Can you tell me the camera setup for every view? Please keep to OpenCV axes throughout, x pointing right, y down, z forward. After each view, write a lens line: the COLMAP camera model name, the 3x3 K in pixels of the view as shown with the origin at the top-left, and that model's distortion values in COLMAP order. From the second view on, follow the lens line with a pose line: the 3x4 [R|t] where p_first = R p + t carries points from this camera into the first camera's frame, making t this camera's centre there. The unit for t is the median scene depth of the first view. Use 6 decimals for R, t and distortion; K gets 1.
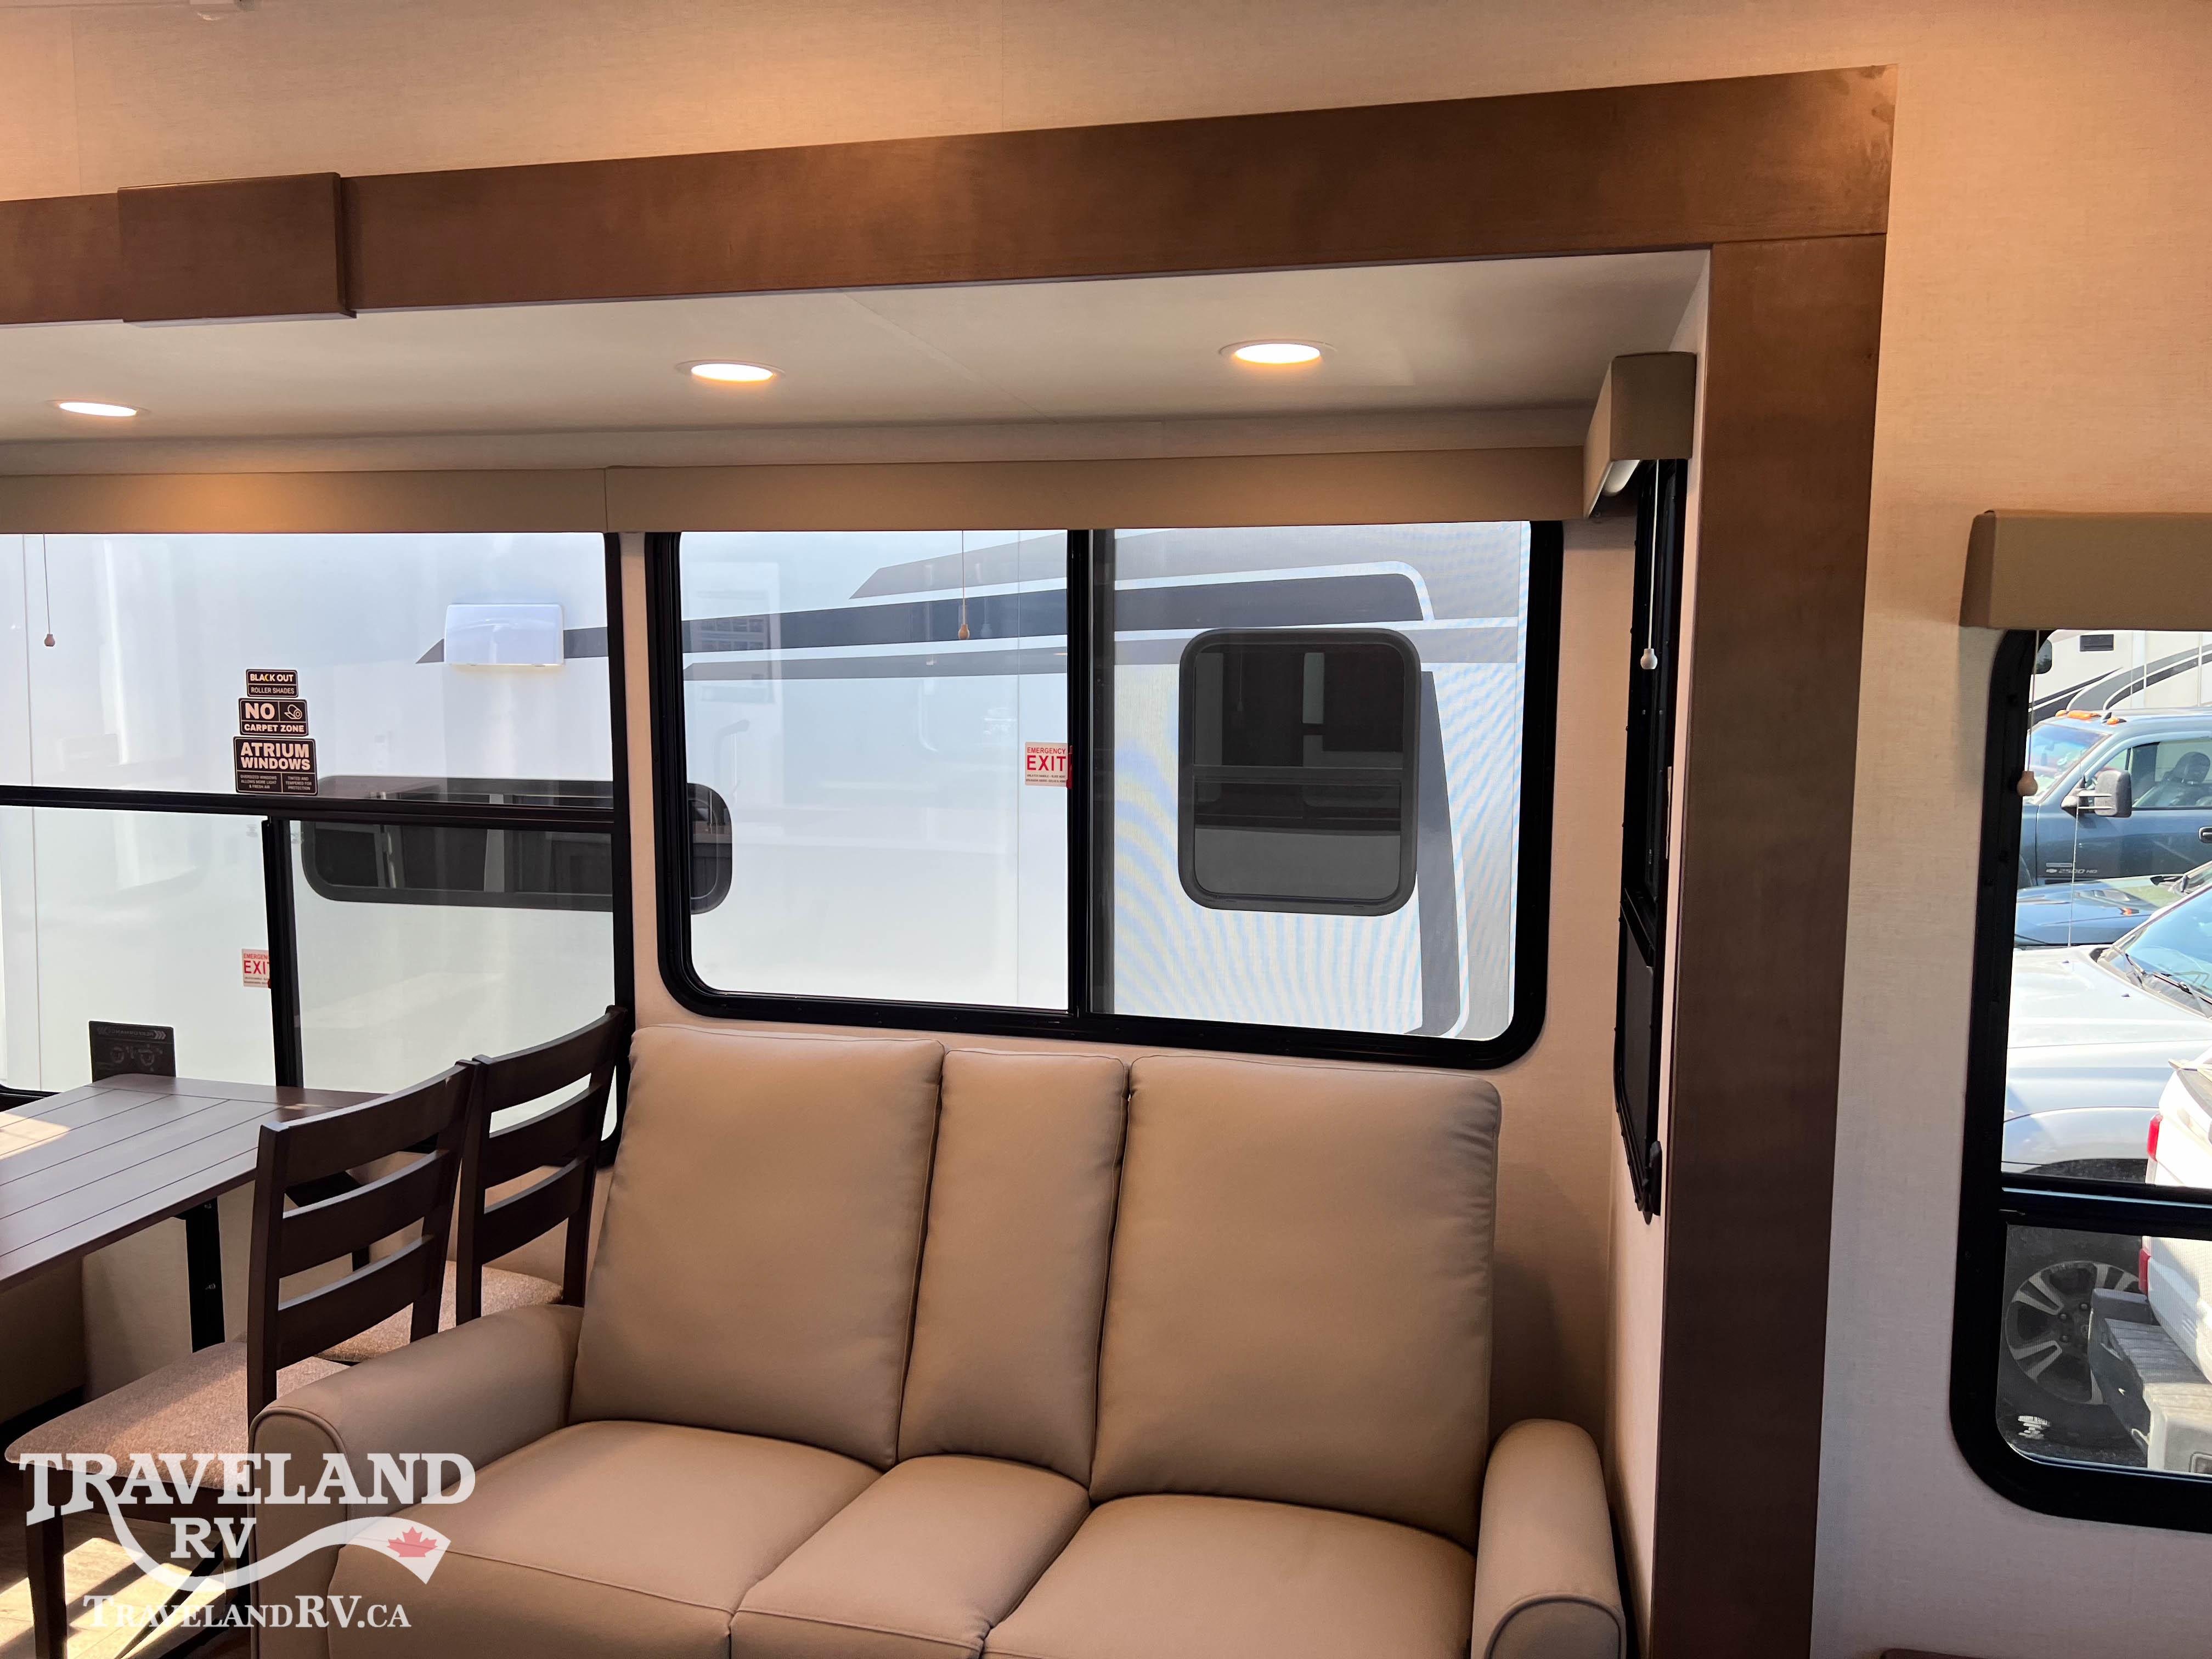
lens RADIAL K [[1667.3, 0, 1103.4], [0, 1667.3, 803.6], [0, 0, 1]] dist [0.061235, -0.072140]
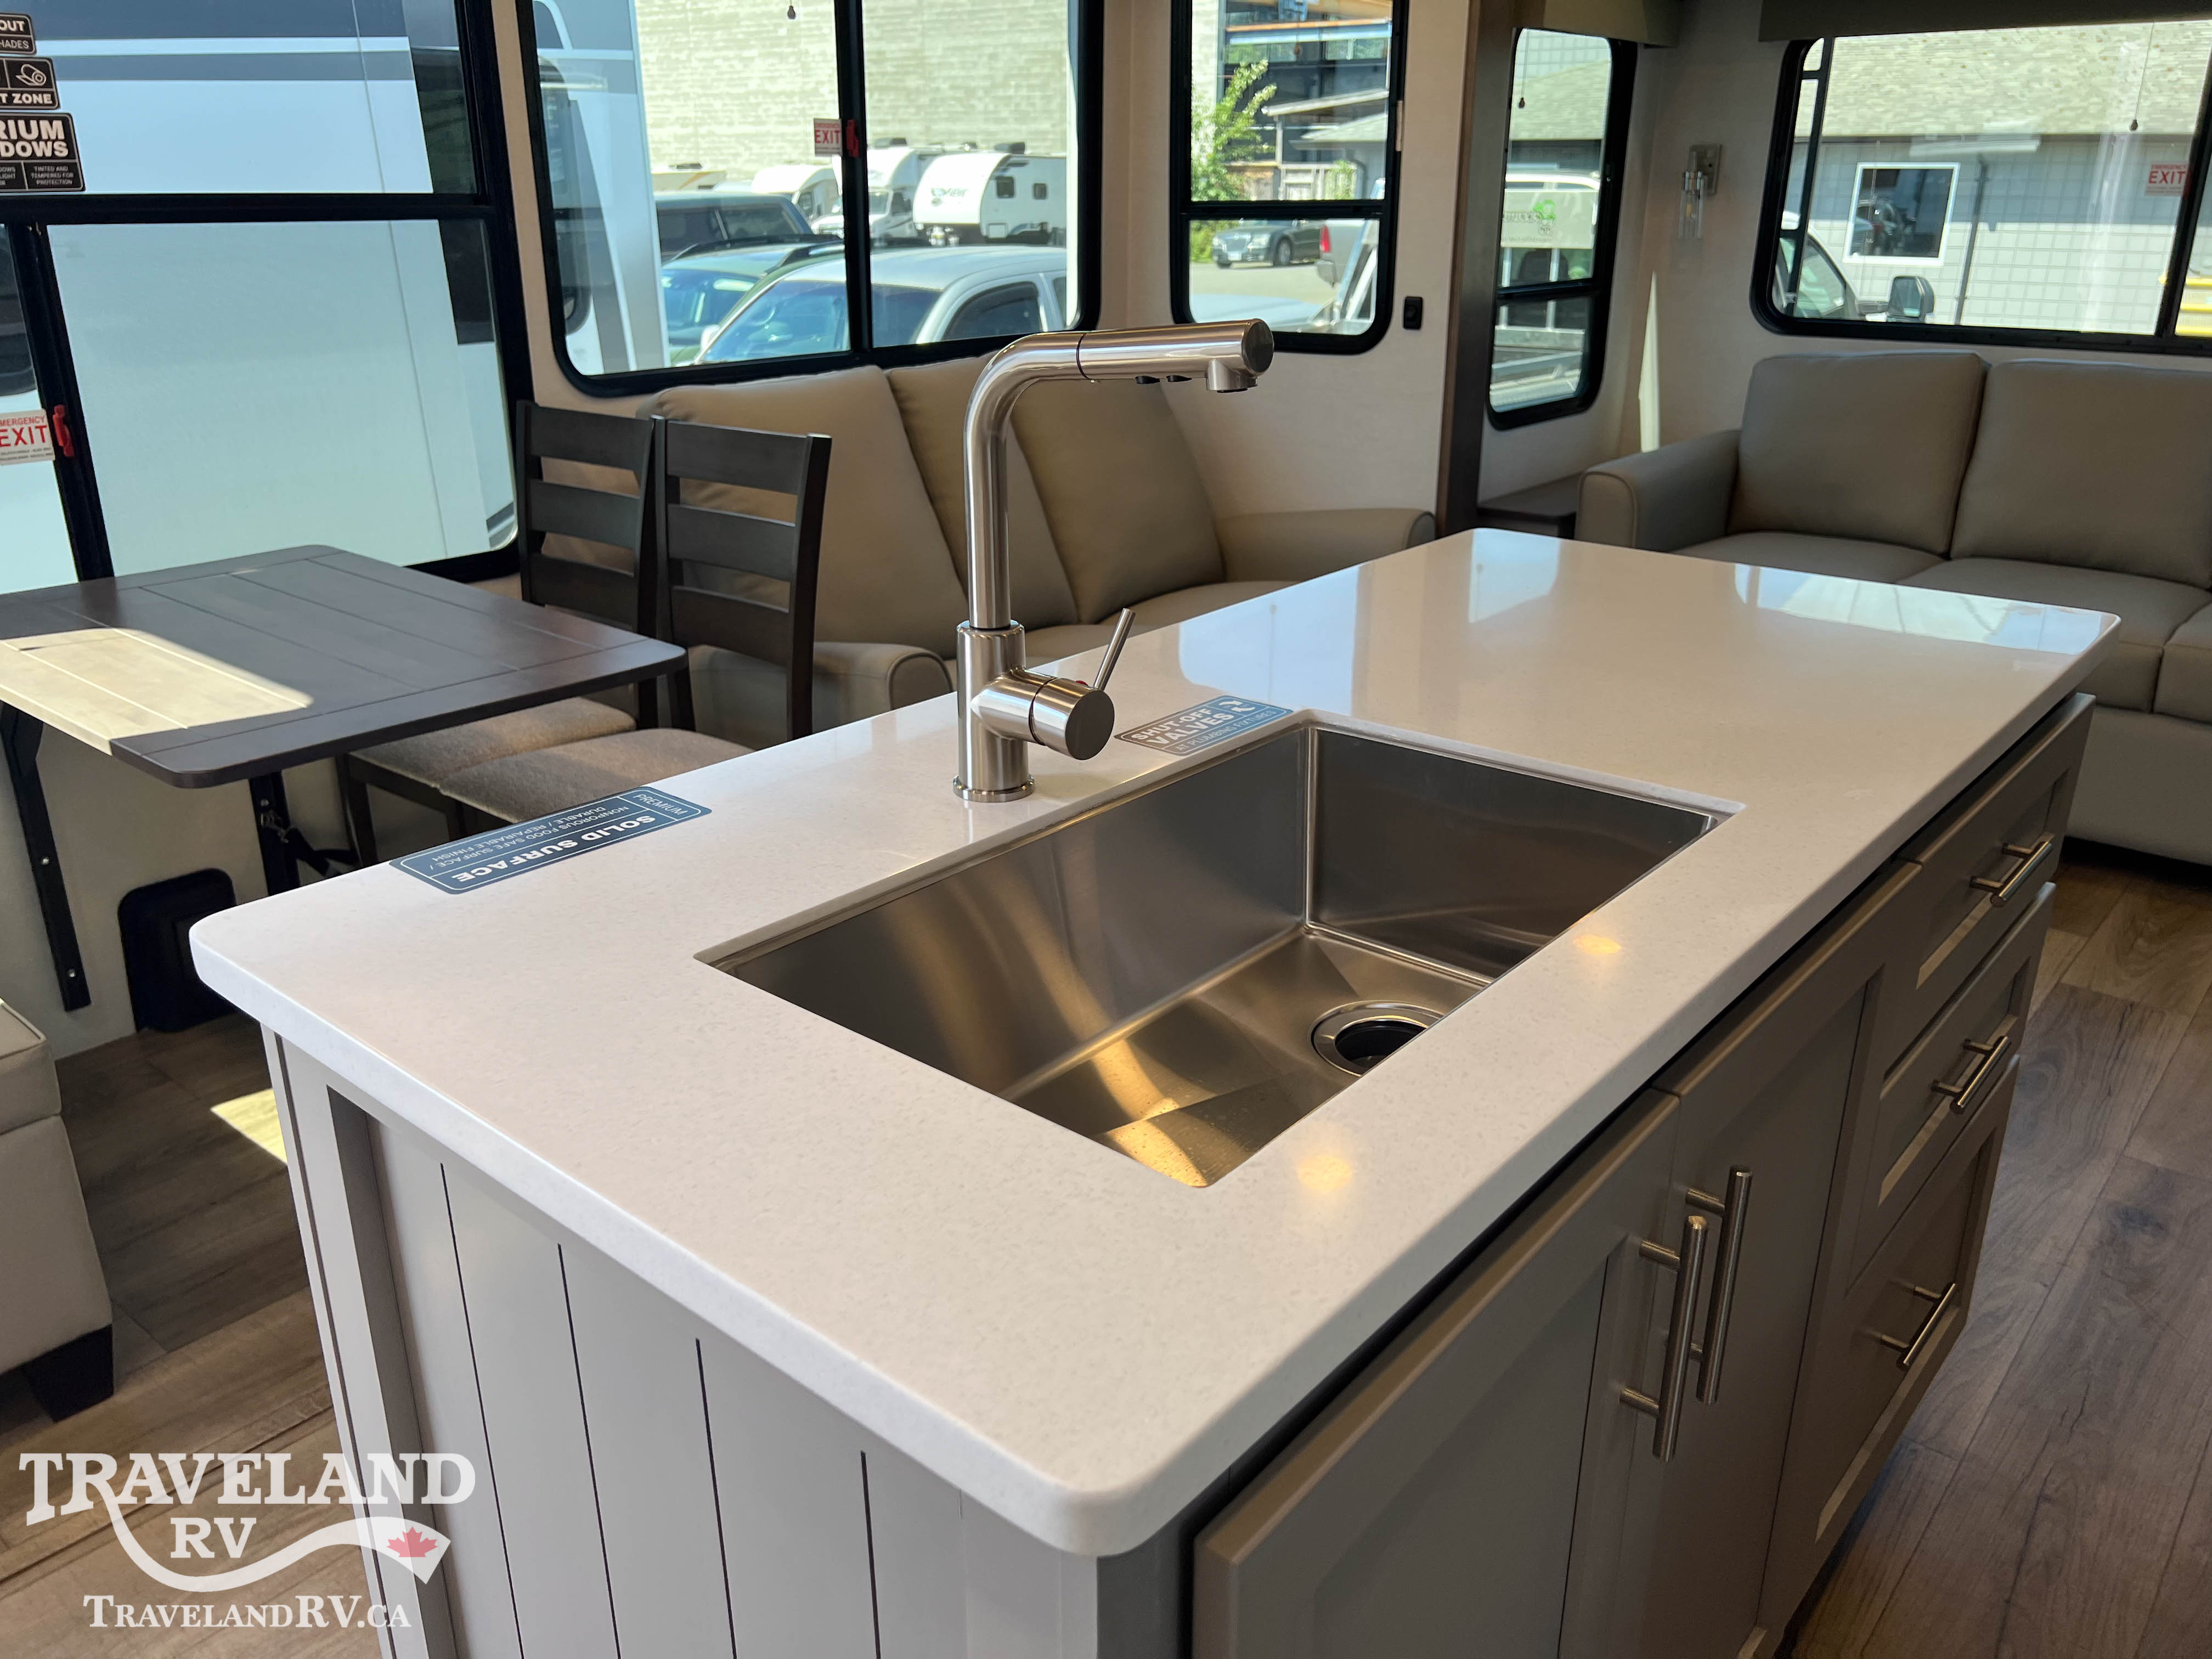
lens RADIAL K [[1667.3, 0, 1103.4], [0, 1667.3, 803.6], [0, 0, 1]] dist [0.061235, -0.072140]
pose [[0.441360, -0.321268, 0.837847, -1.005872], [0.095164, 0.945204, 0.312304, 0.063853], [-0.892270, -0.058105, 0.447748, 0.215525]]
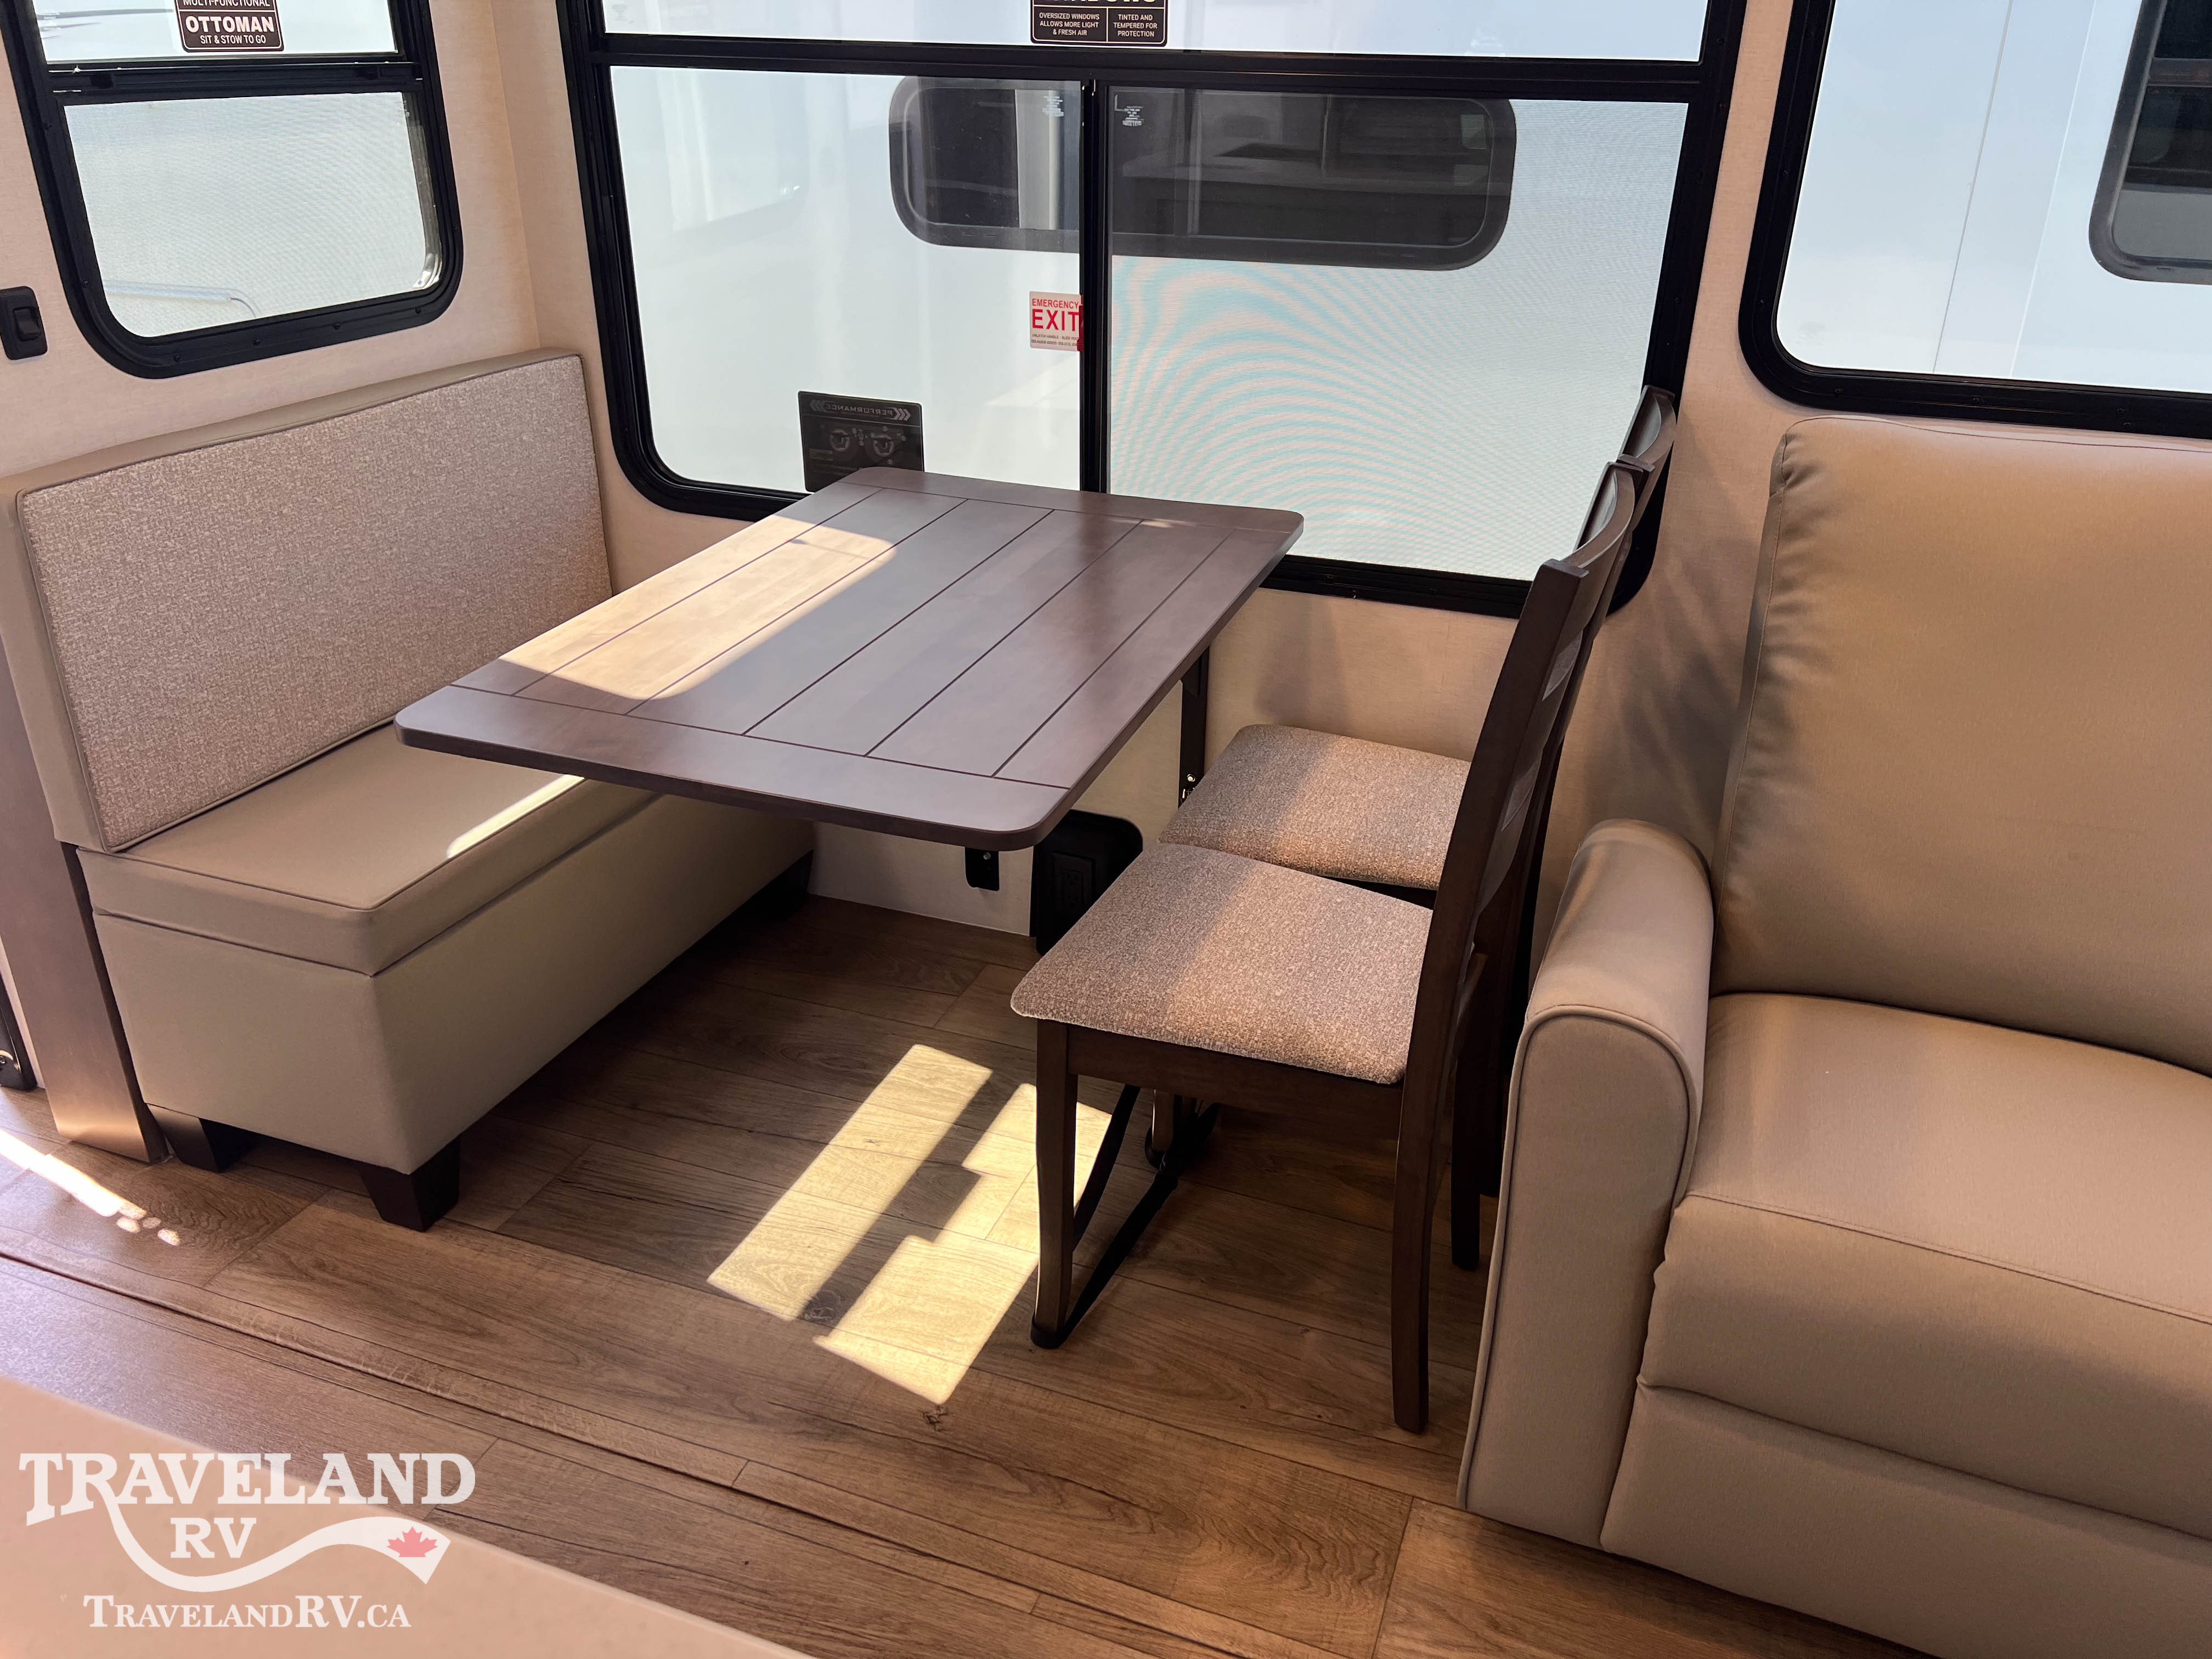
lens RADIAL K [[1665.5, 0, 1083.4], [0, 1665.5, 803.1], [0, 0, 1]] dist [0.077472, -0.071633]
pose [[0.993554, 0.050555, -0.101460, -0.417671], [-0.013691, 0.942008, 0.335311, 0.053560], [0.112527, -0.331760, 0.936628, 0.281281]]
